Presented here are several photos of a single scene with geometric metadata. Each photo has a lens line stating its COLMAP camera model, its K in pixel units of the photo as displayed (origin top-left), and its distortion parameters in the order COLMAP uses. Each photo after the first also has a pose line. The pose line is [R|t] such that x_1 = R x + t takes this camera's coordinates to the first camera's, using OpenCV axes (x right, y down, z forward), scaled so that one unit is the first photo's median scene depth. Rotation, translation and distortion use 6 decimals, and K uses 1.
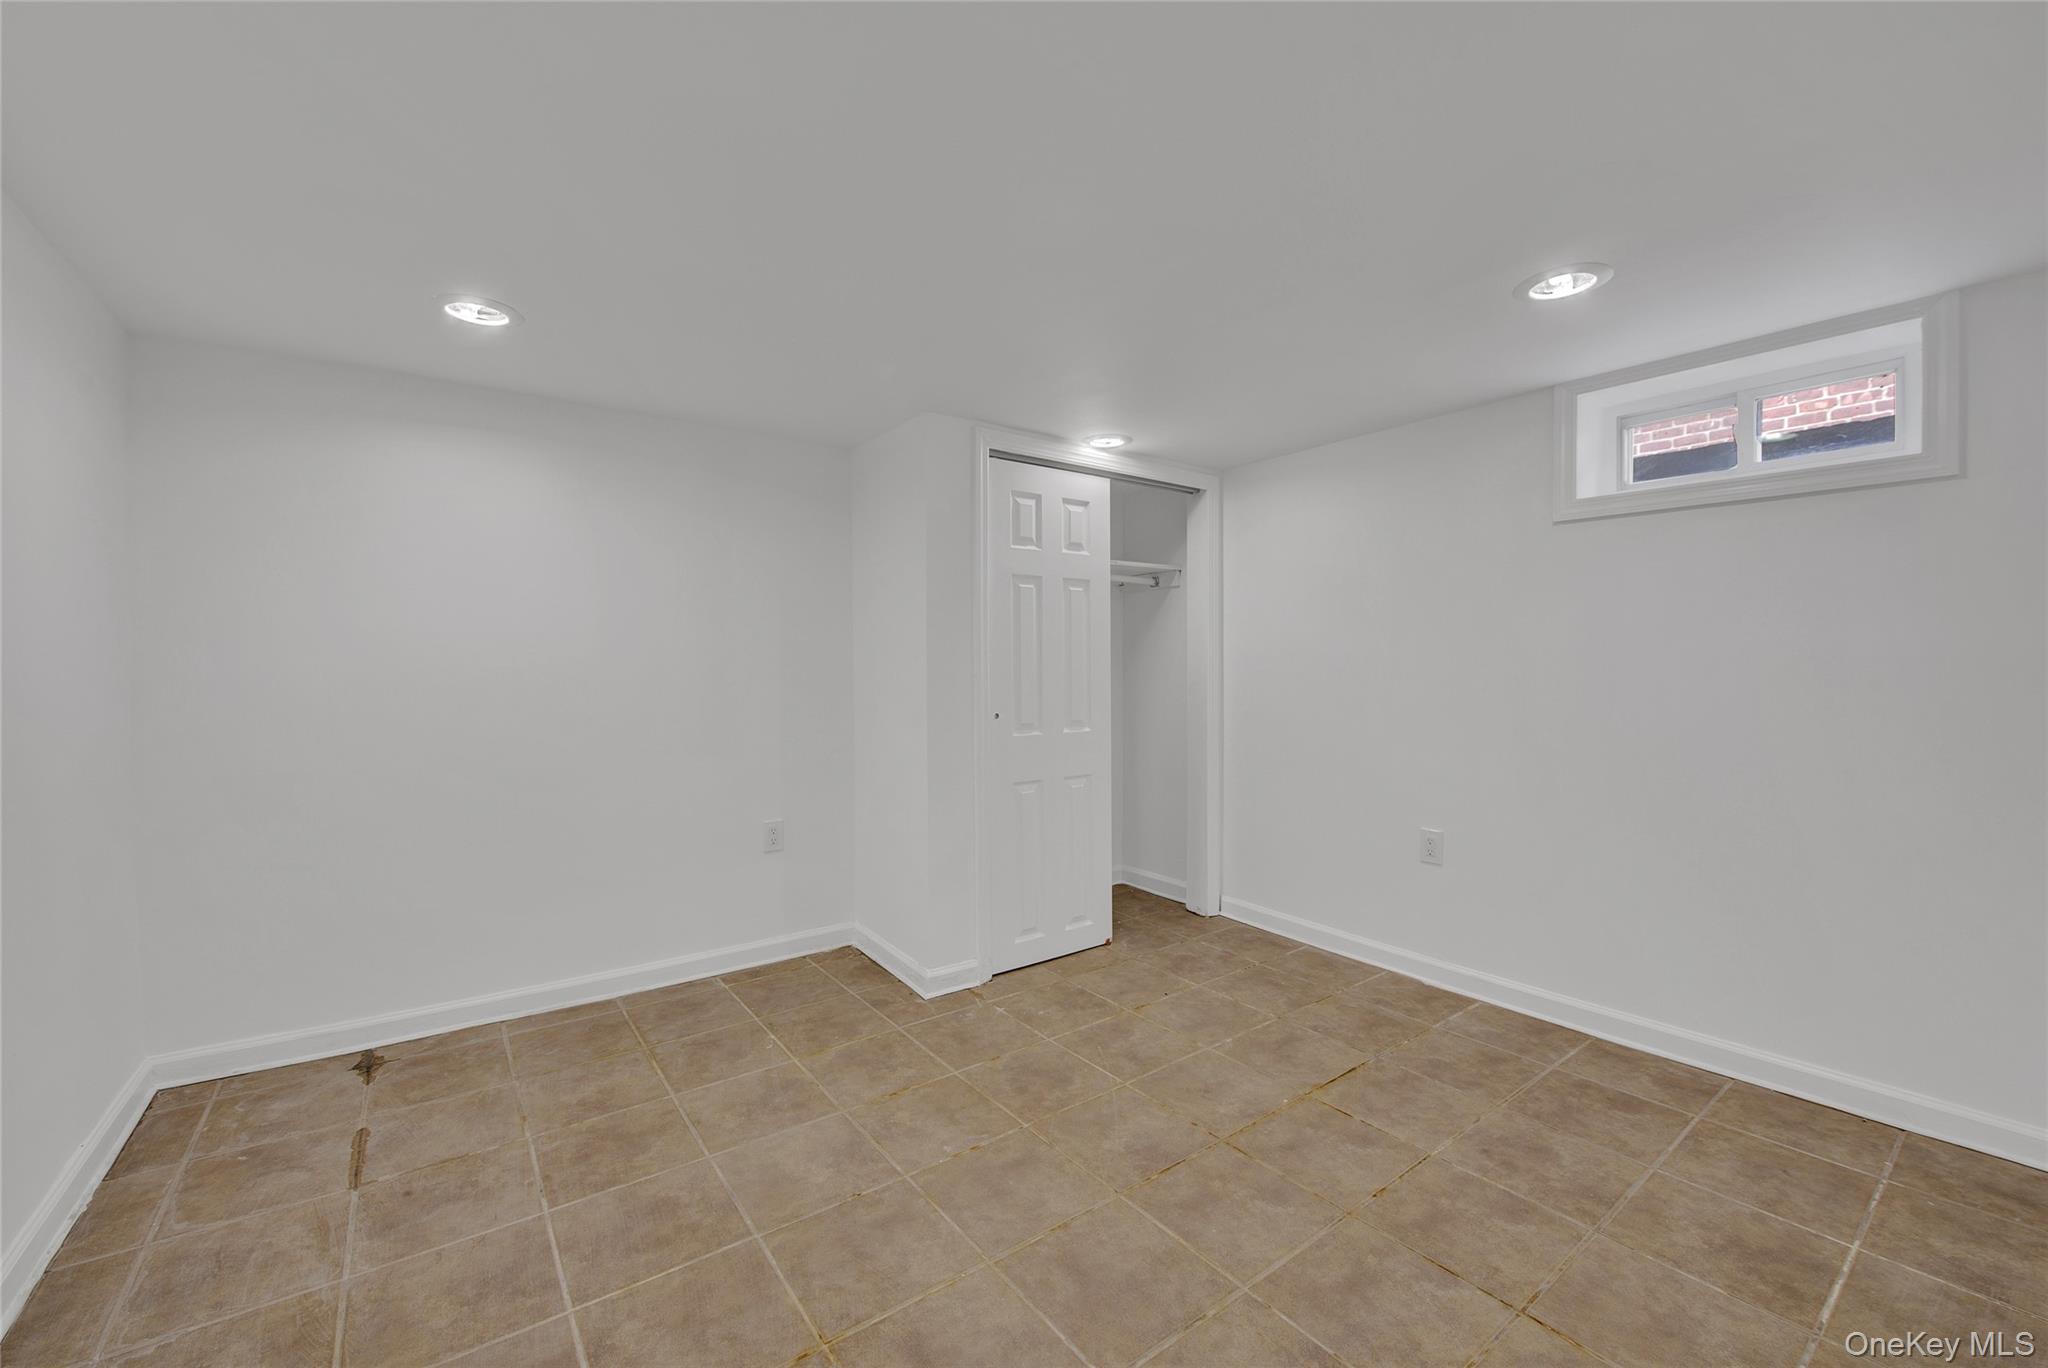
lens RADIAL K [[811.9, 0, 1031.0], [0, 811.9, 673.9], [0, 0, 1]] dist [-0.017460, -0.001727]
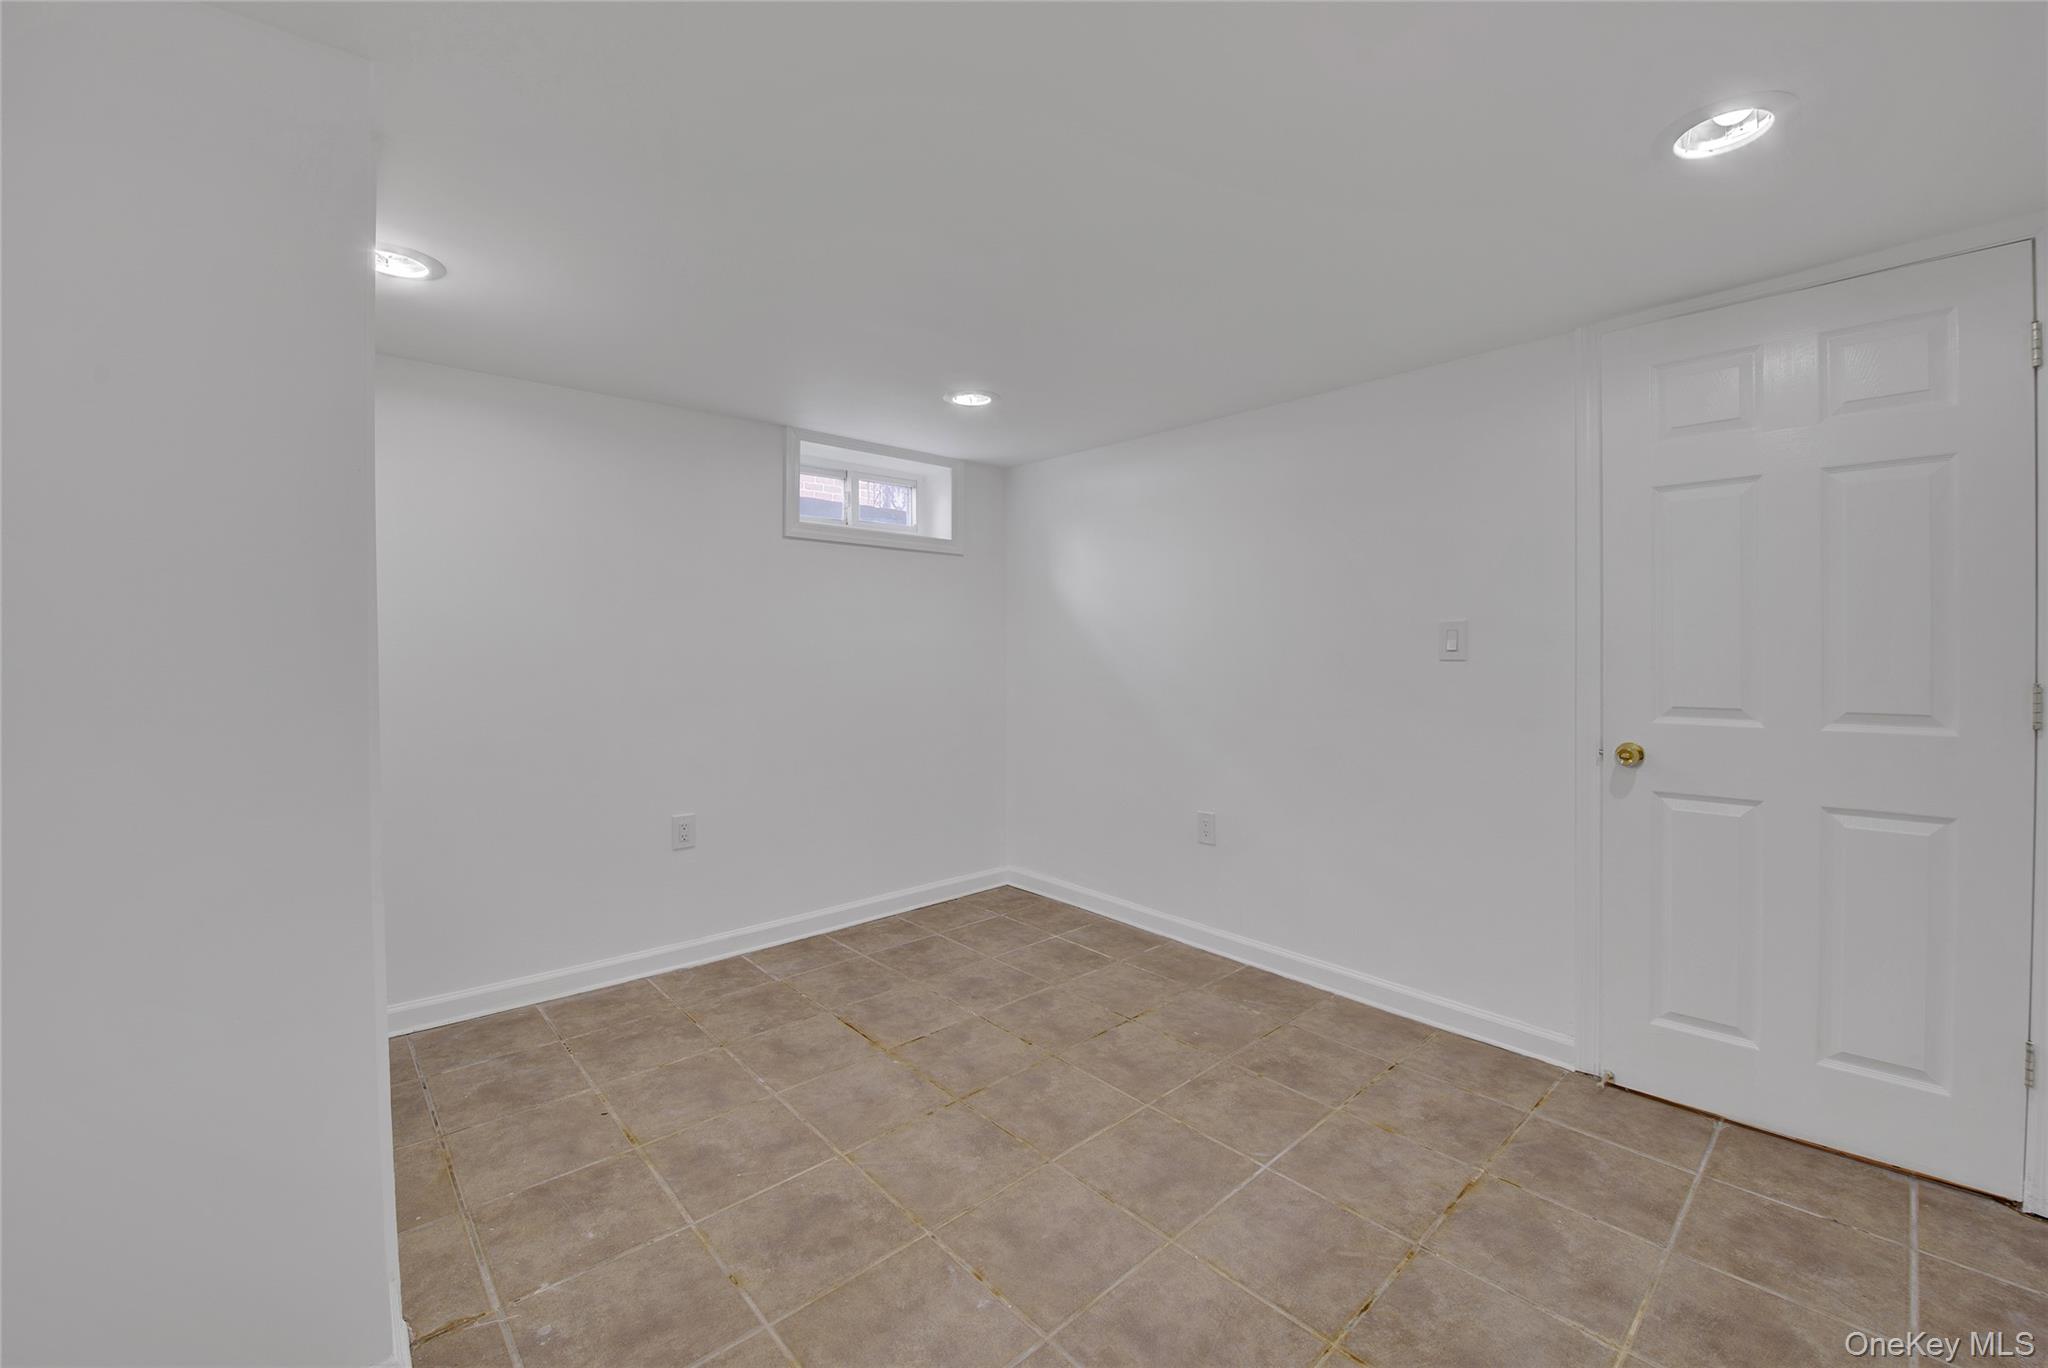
lens RADIAL K [[811.9, 0, 1014.4], [0, 811.9, 655.7], [0, 0, 1]] dist [-0.017460, -0.001727]
pose [[-0.079419, -0.006924, 0.996817, -0.711928], [0.013610, 0.999875, 0.008030, -0.012563], [-0.996748, 0.014205, -0.079315, 0.865534]]
